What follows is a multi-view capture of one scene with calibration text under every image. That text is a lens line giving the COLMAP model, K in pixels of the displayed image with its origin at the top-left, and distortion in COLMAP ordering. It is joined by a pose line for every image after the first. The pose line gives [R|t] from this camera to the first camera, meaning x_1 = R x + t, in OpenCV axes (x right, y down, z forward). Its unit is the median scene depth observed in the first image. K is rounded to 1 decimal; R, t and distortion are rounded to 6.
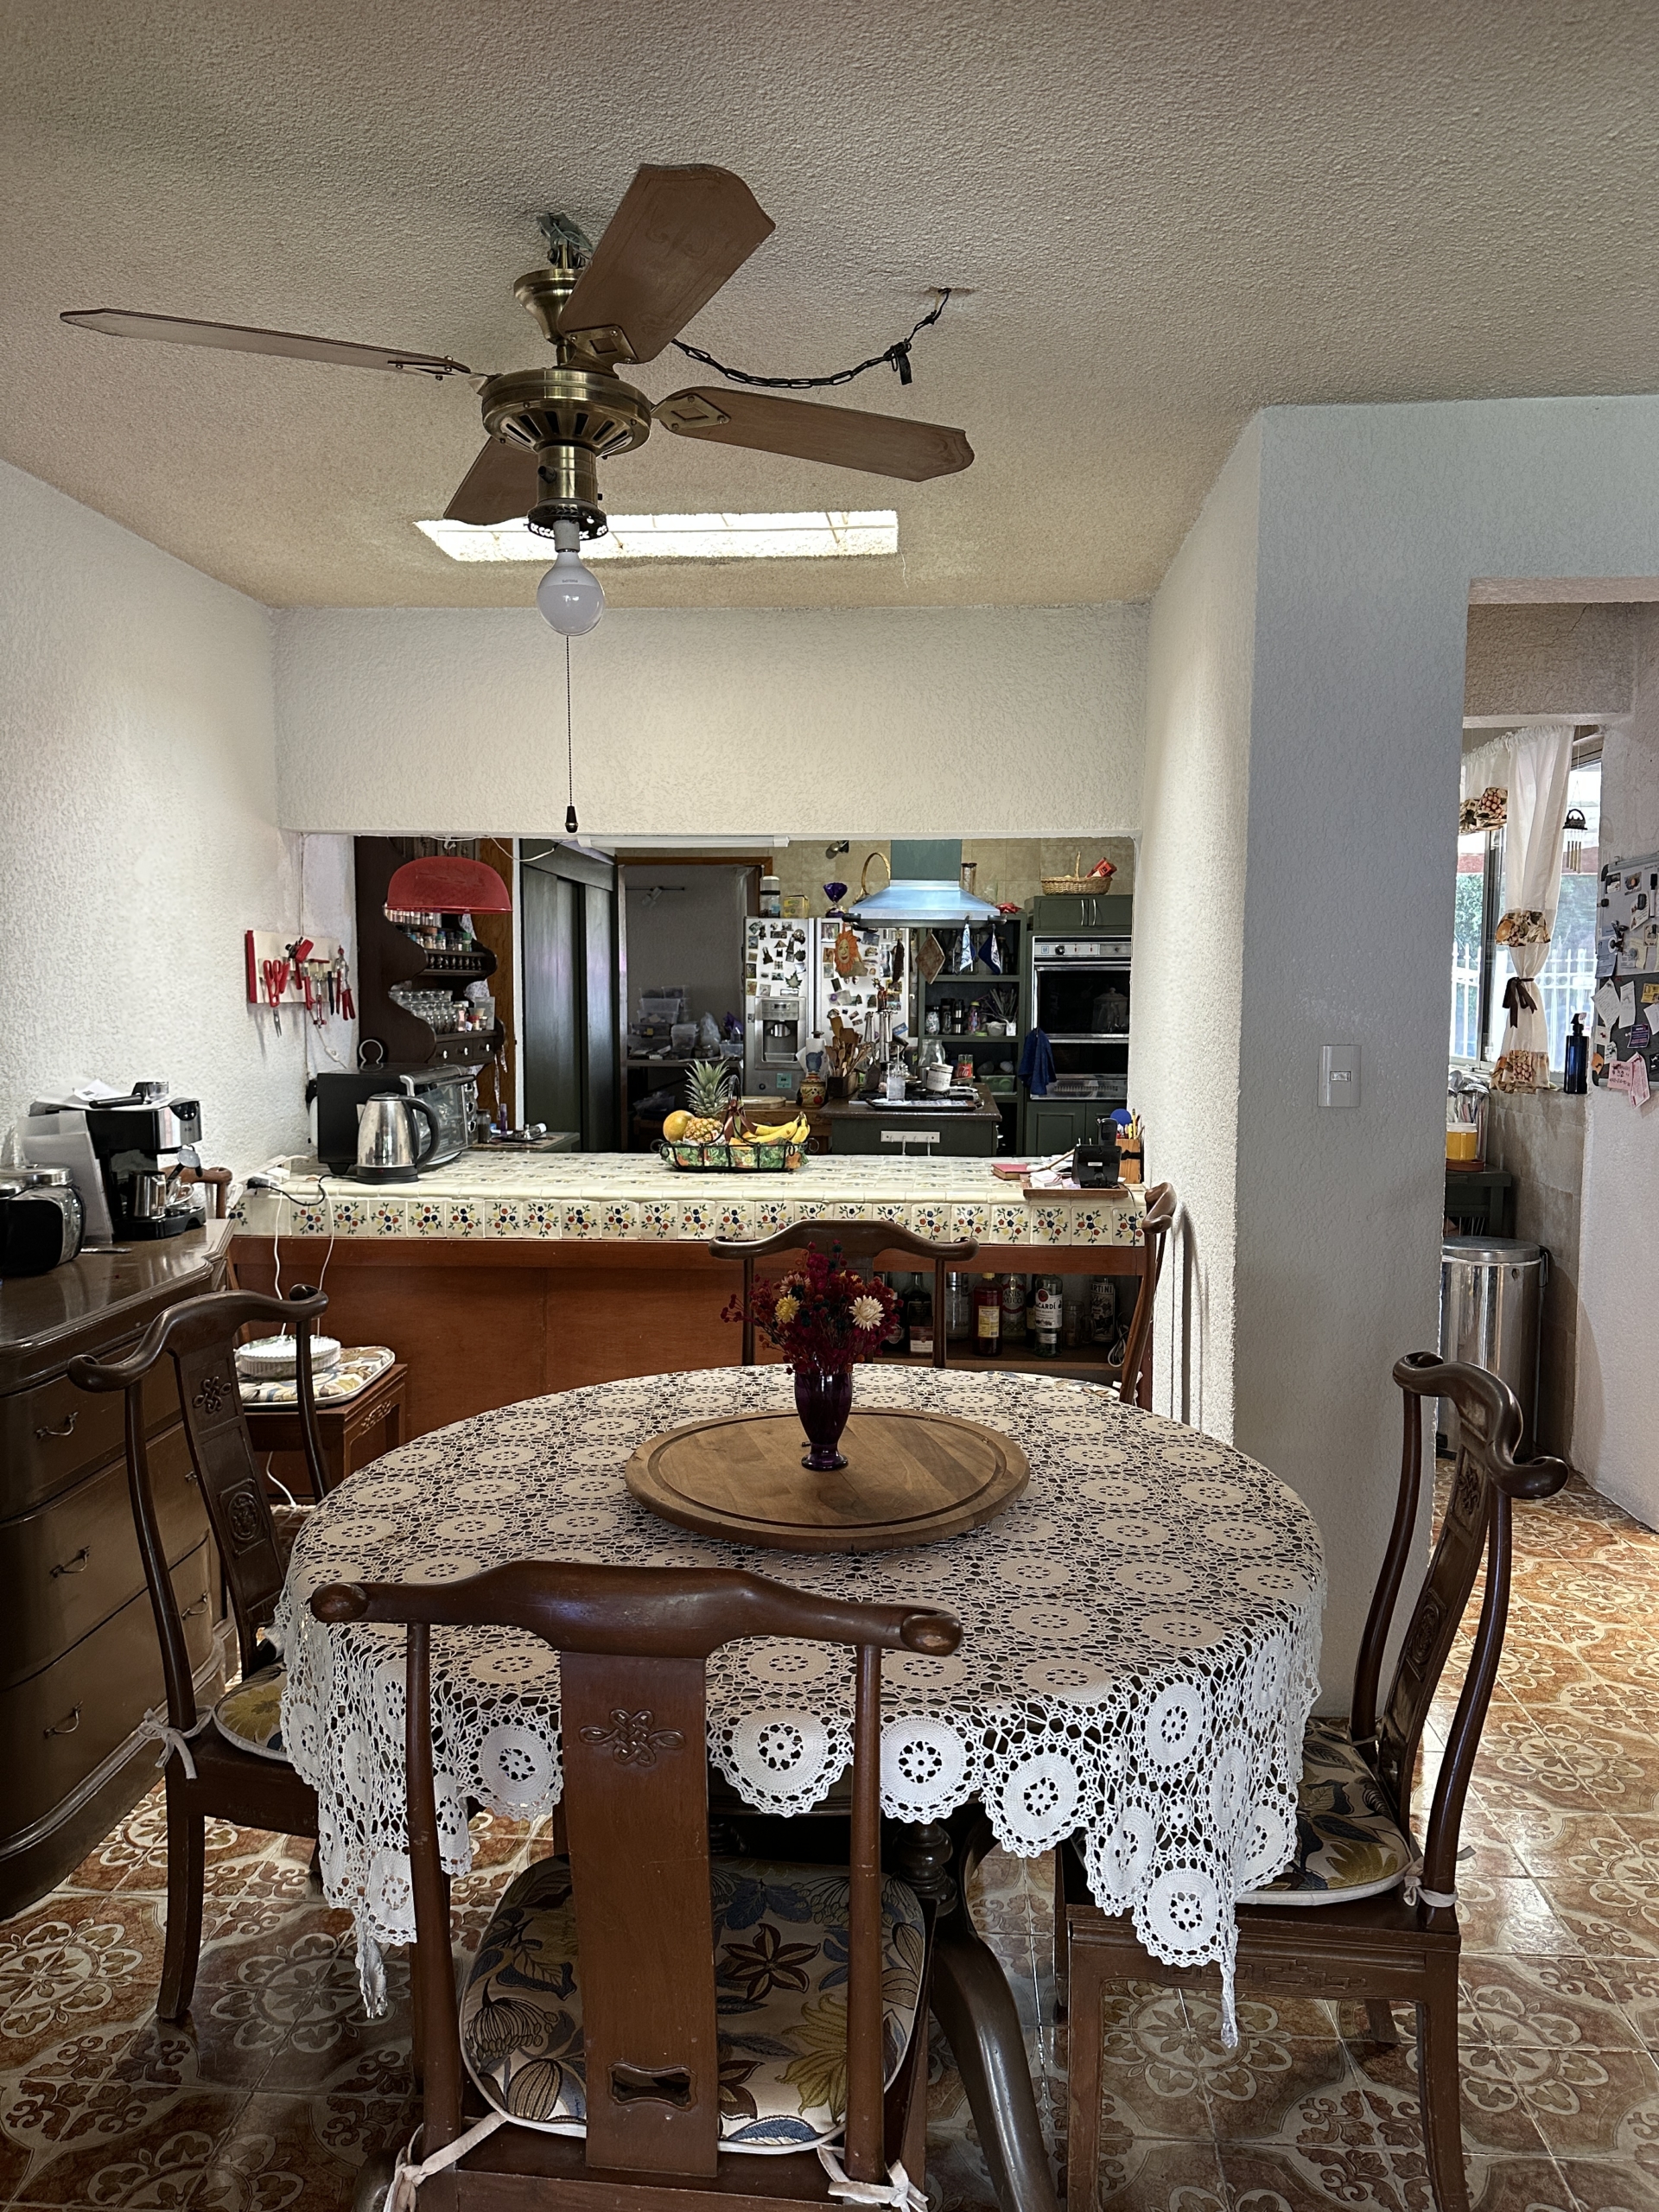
lens RADIAL K [[1541.0, 0, 826.2], [0, 1541.0, 1105.2], [0, 0, 1]] dist [0.105628, 0.000875]
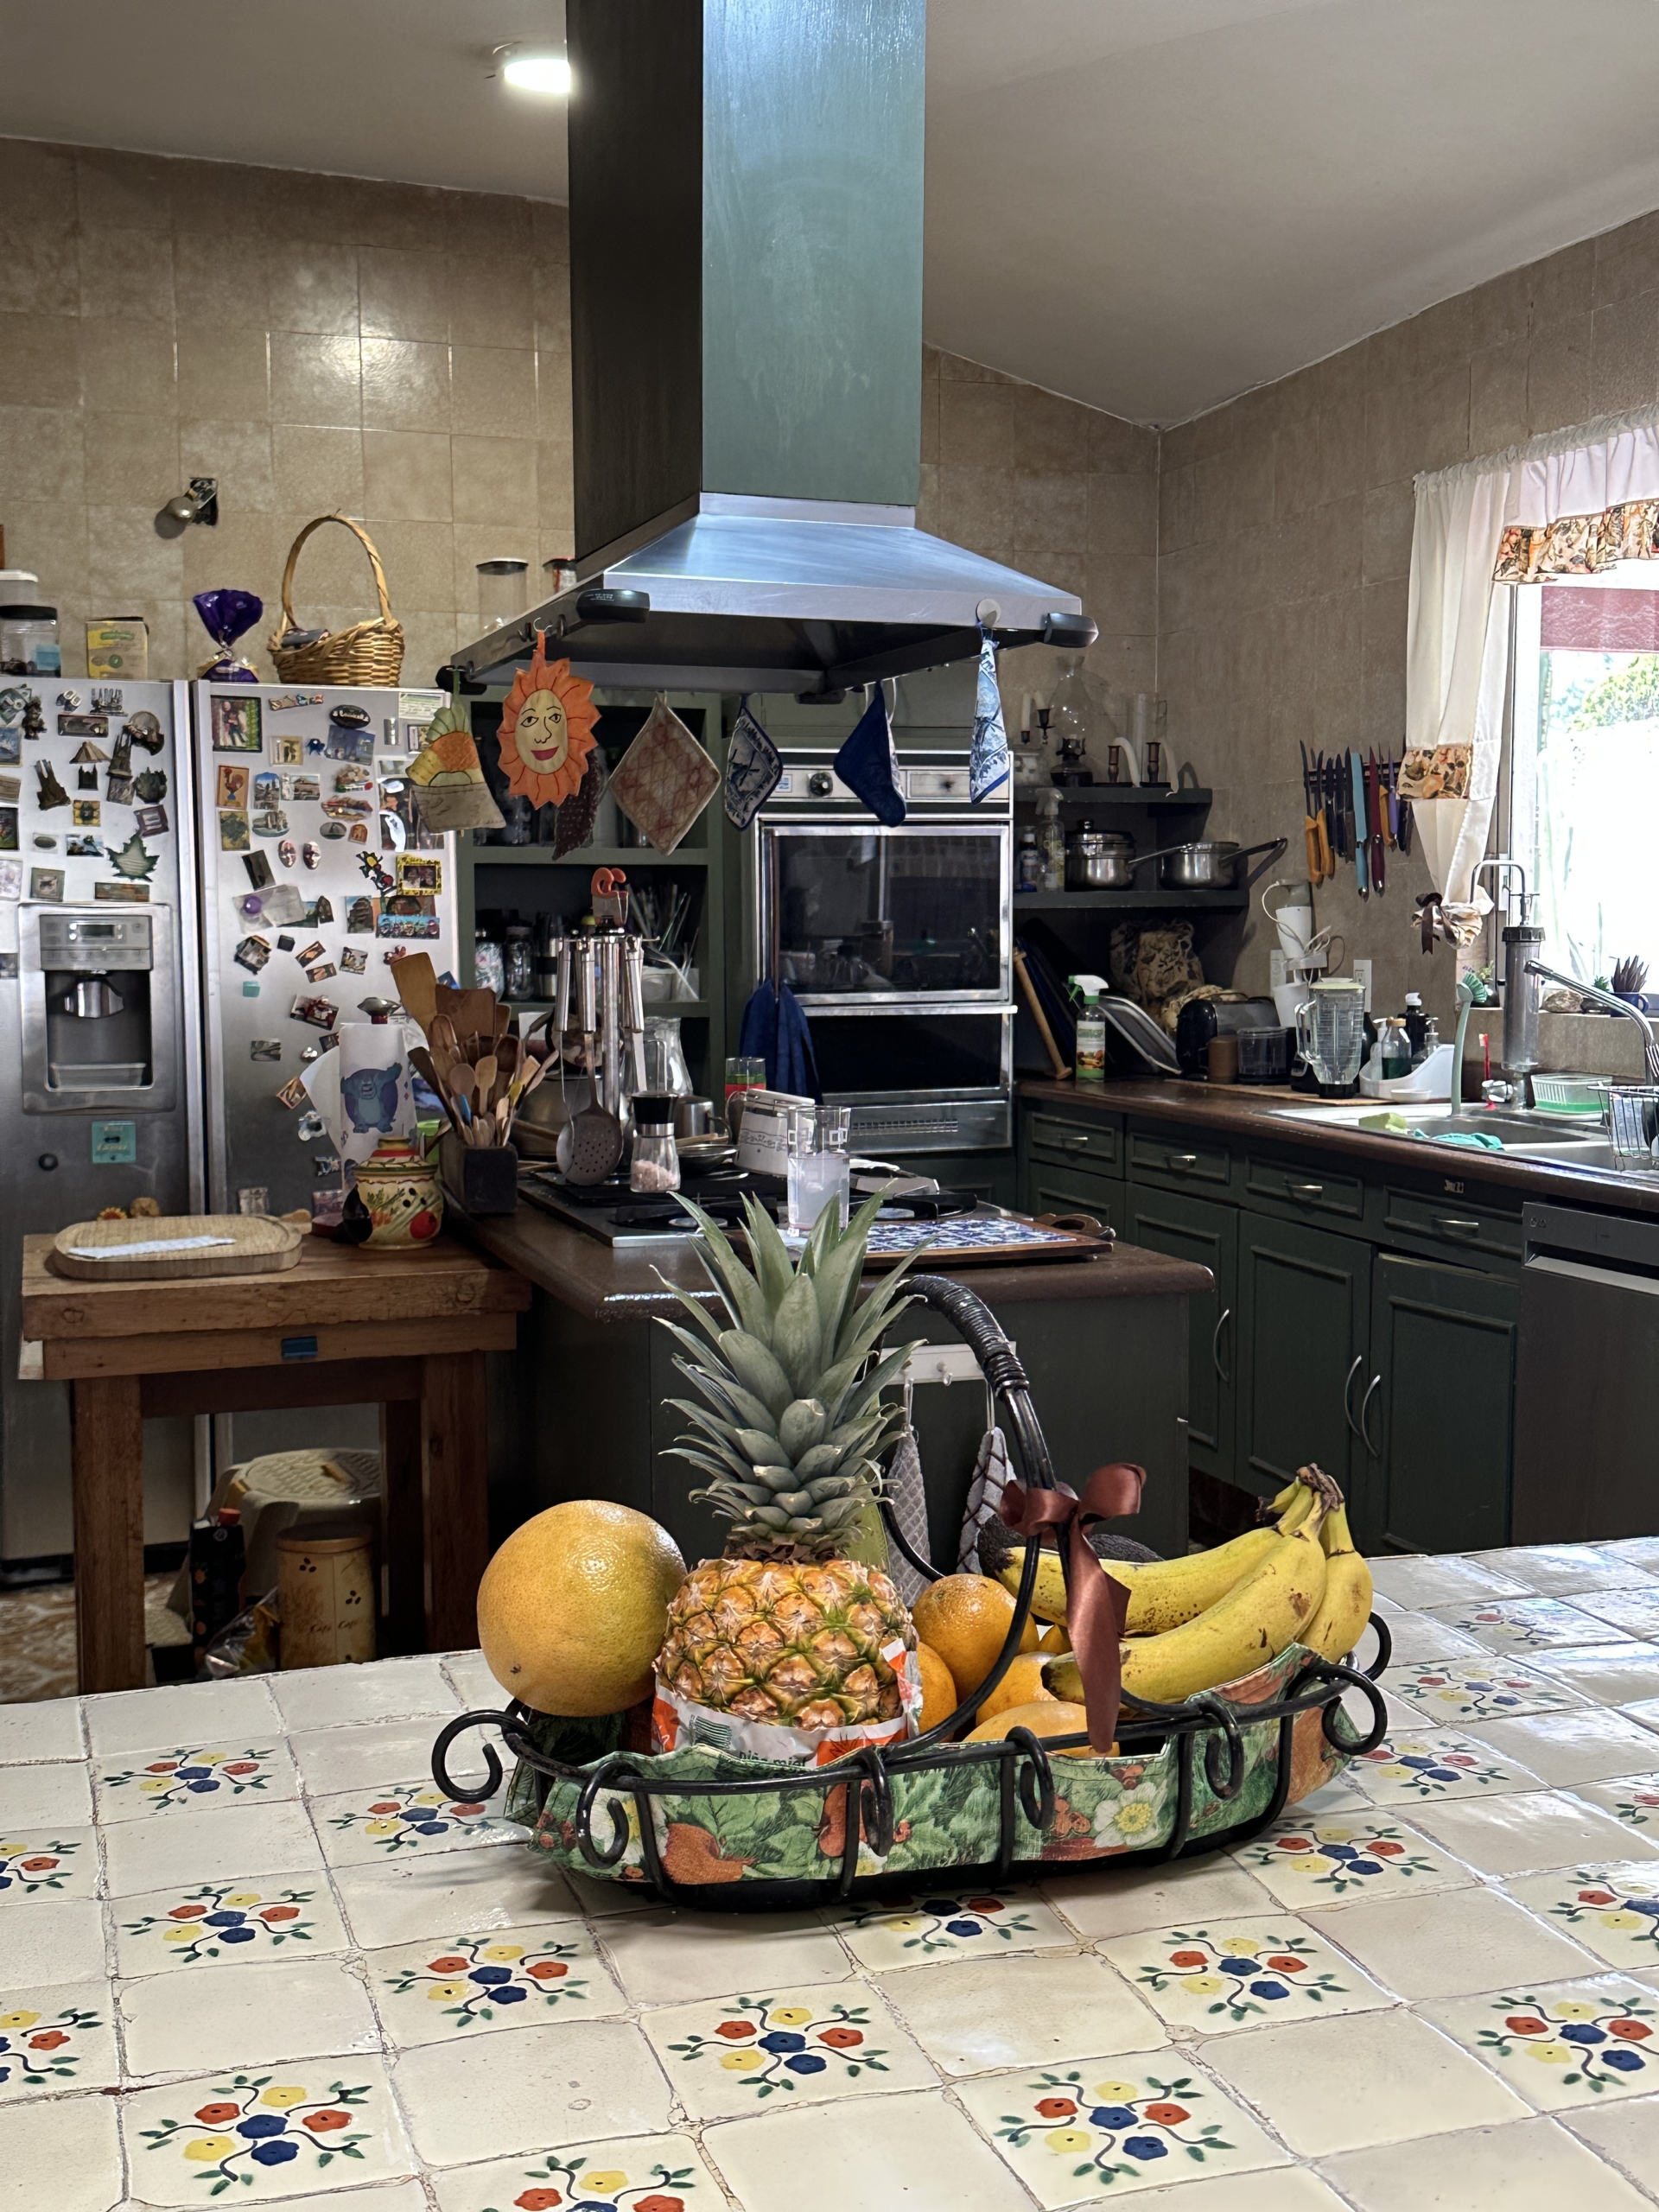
lens RADIAL K [[2526.7, 0, 873.3], [0, 2526.7, 1088.0], [0, 0, 1]] dist [0.105547, 0.000000]
pose [[0.921463, -0.035956, 0.386799, -0.171921], [0.038852, 0.999245, 0.000332, -0.040696], [-0.386519, 0.014721, 0.922164, 0.742426]]
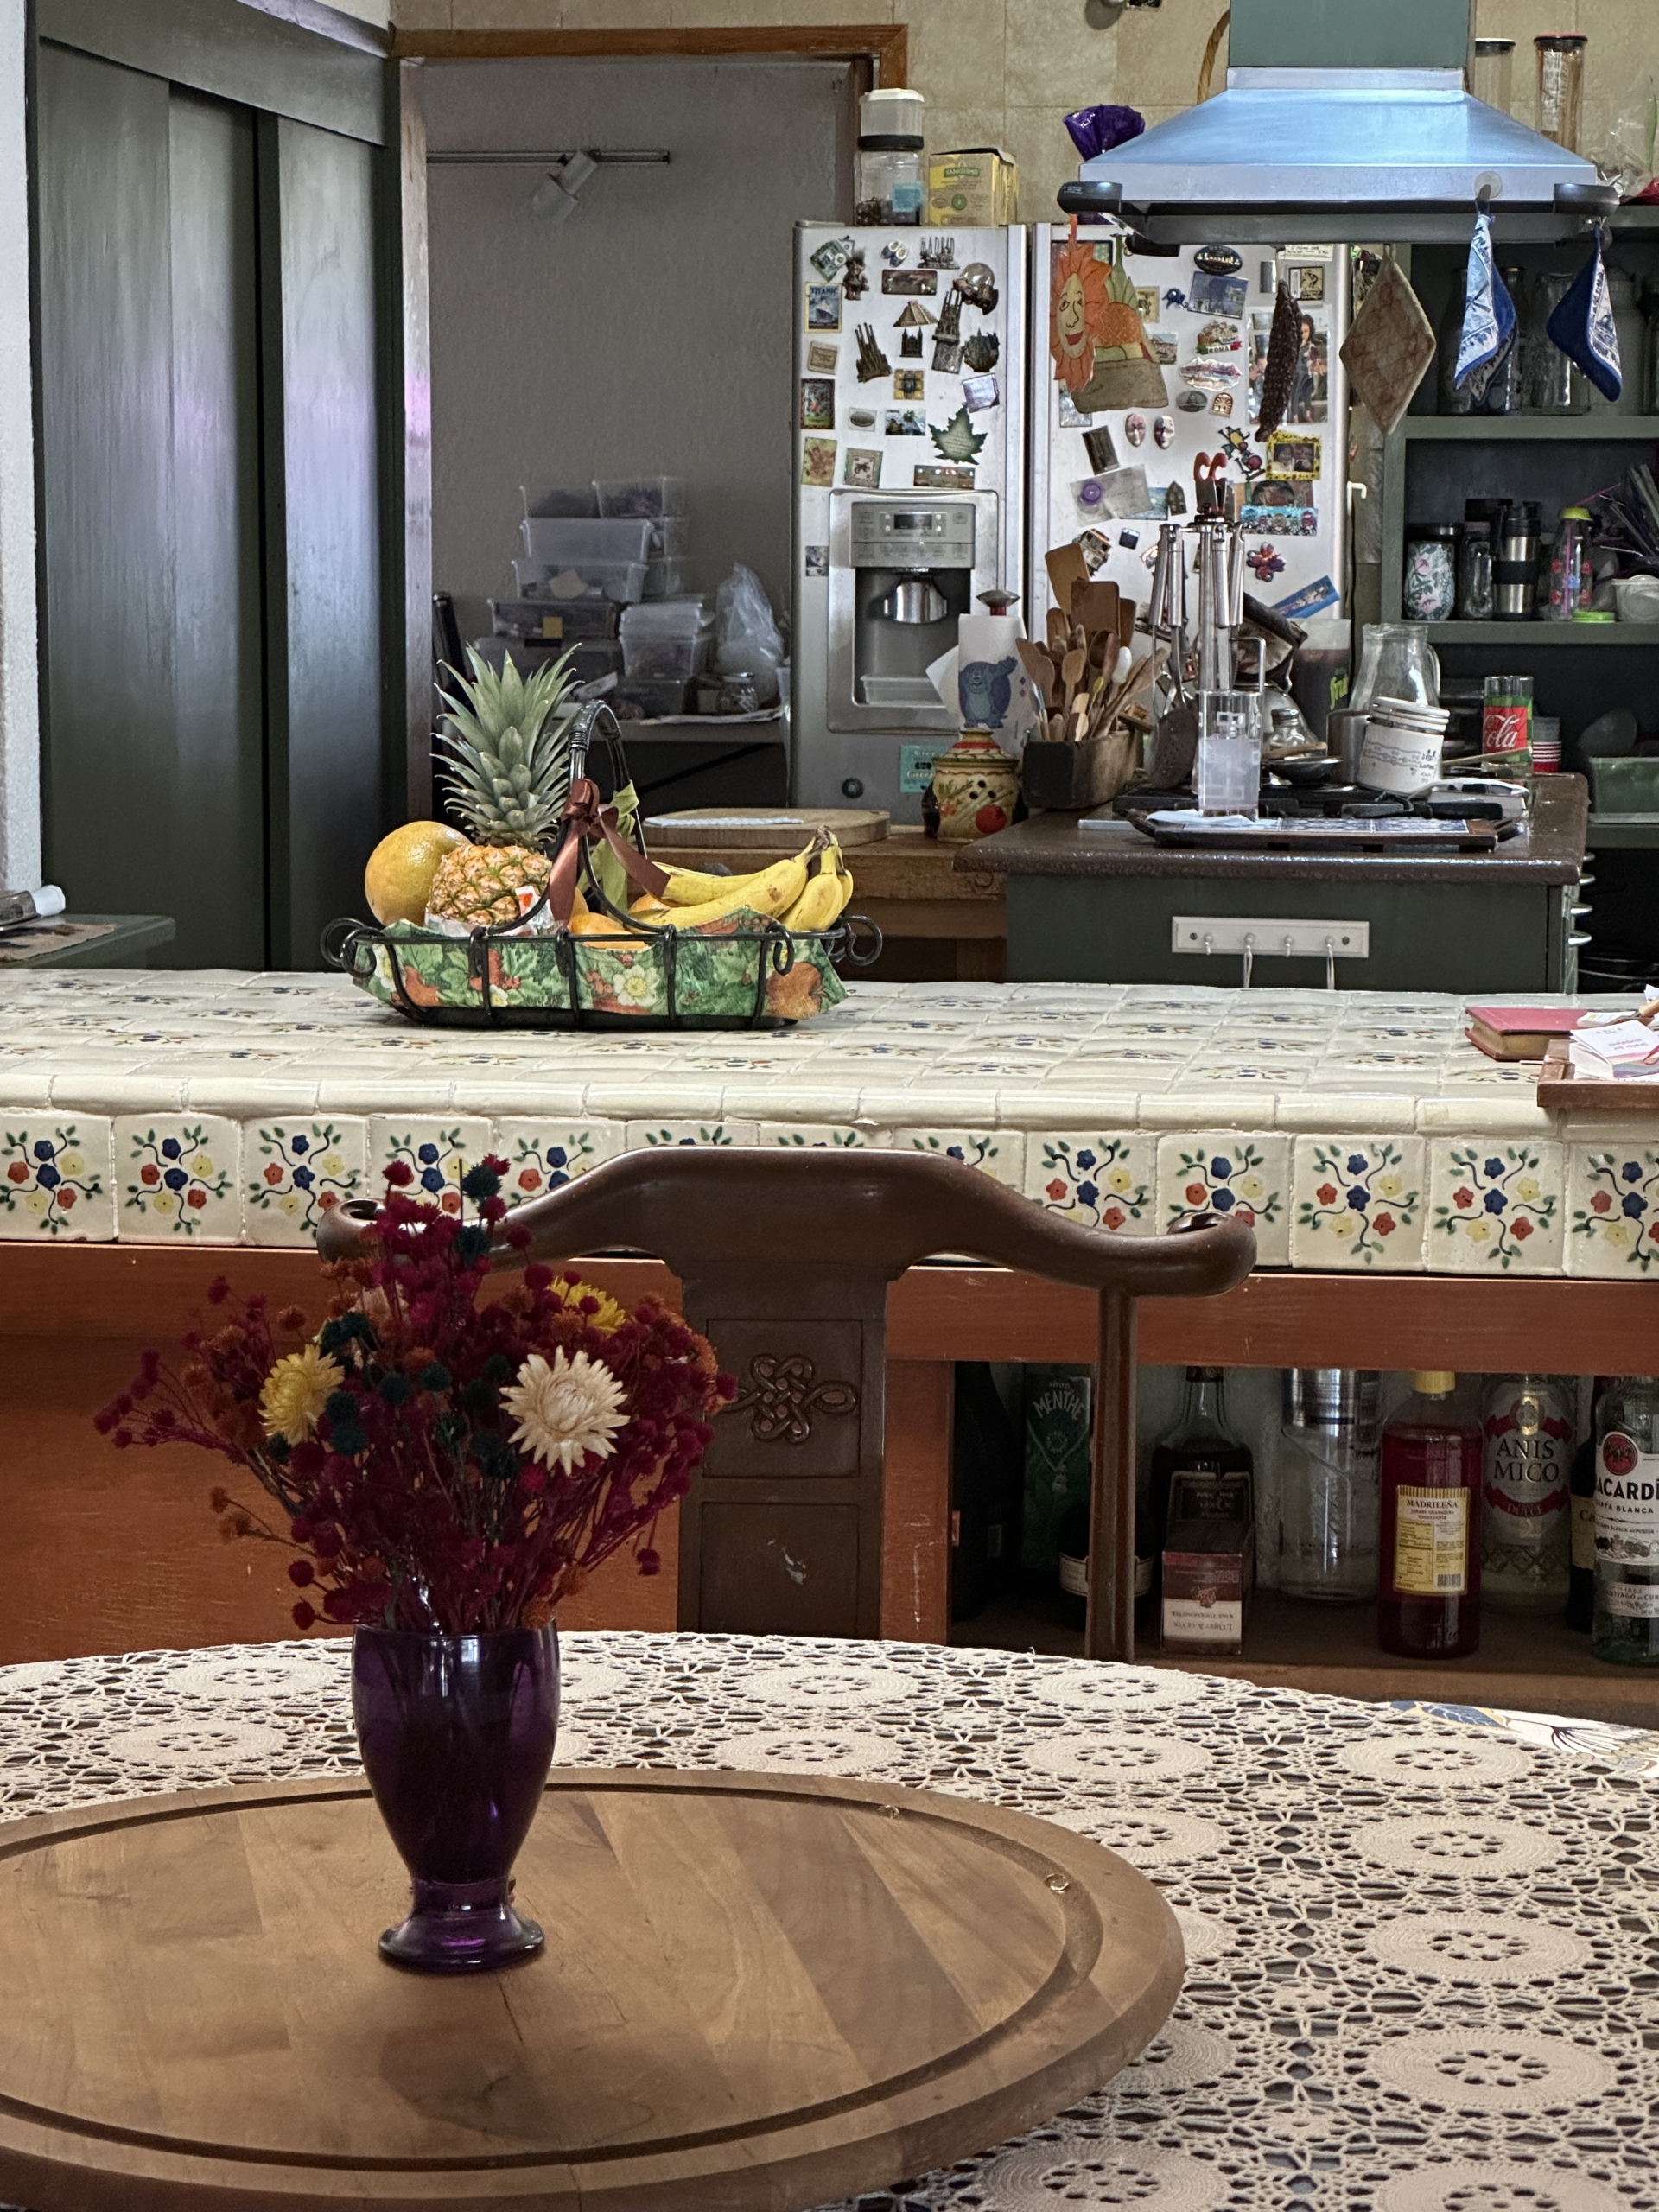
lens RADIAL K [[4969.6, 0, 828.4], [0, 4969.6, 1100.6], [0, 0, 1]] dist [0.128379, 0.000000]
pose [[0.996760, 0.009037, -0.079929, 0.060288], [-0.005837, 0.999176, 0.040176, 0.018069], [0.080226, -0.039580, 0.995991, 0.049303]]
